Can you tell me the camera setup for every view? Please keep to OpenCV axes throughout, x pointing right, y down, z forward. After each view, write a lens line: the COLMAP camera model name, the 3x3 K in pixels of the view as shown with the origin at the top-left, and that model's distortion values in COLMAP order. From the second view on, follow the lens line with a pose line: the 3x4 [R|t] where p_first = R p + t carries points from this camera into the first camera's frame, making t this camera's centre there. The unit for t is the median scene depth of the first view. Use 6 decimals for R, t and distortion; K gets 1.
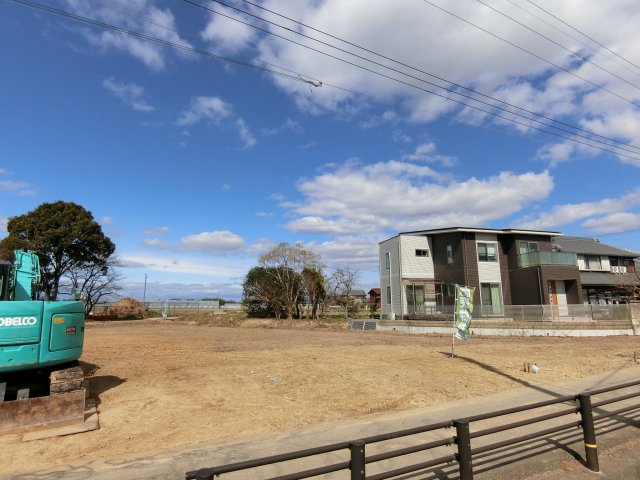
lens RADIAL K [[370.6, 0, 316.5], [0, 370.6, 230.9], [0, 0, 1]] dist [-0.016986, -0.000796]
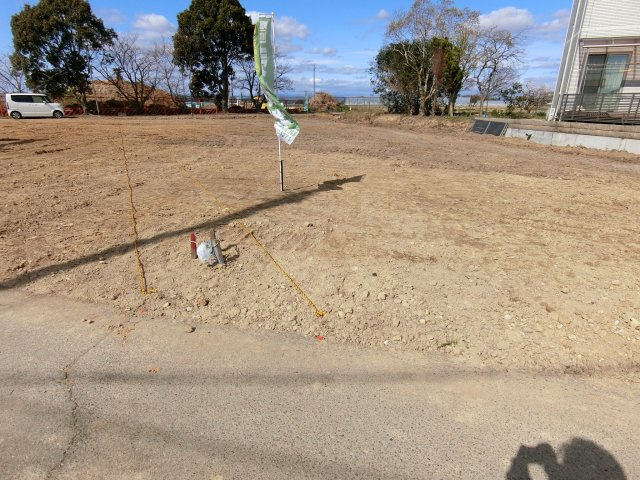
lens RADIAL K [[364.0, 0, 319.0], [0, 364.0, 237.5], [0, 0, 1]] dist [-0.009572, -0.000361]
pose [[0.779163, 0.220345, -0.586816, 0.251683], [0.120330, 0.866185, 0.485019, 0.064773], [0.615163, -0.448521, 0.648385, 0.261018]]
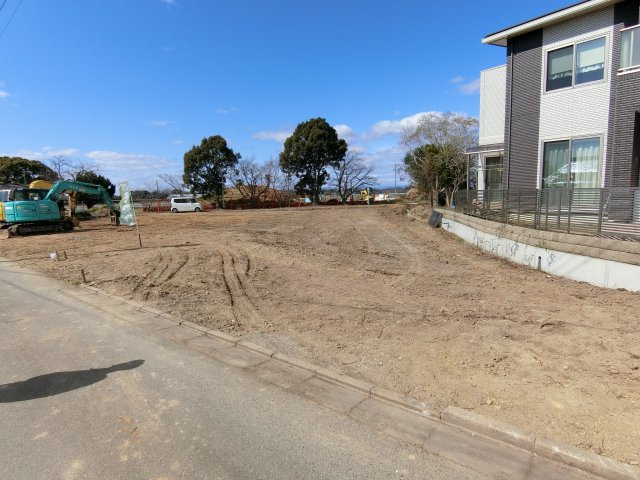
lens RADIAL K [[364.0, 0, 319.0], [0, 364.0, 237.5], [0, 0, 1]] dist [-0.009572, -0.000361]
pose [[0.423039, 0.092801, -0.901347, 0.571793], [0.214067, 0.956347, 0.198935, 0.079982], [0.880462, -0.277106, 0.384707, 0.407204]]
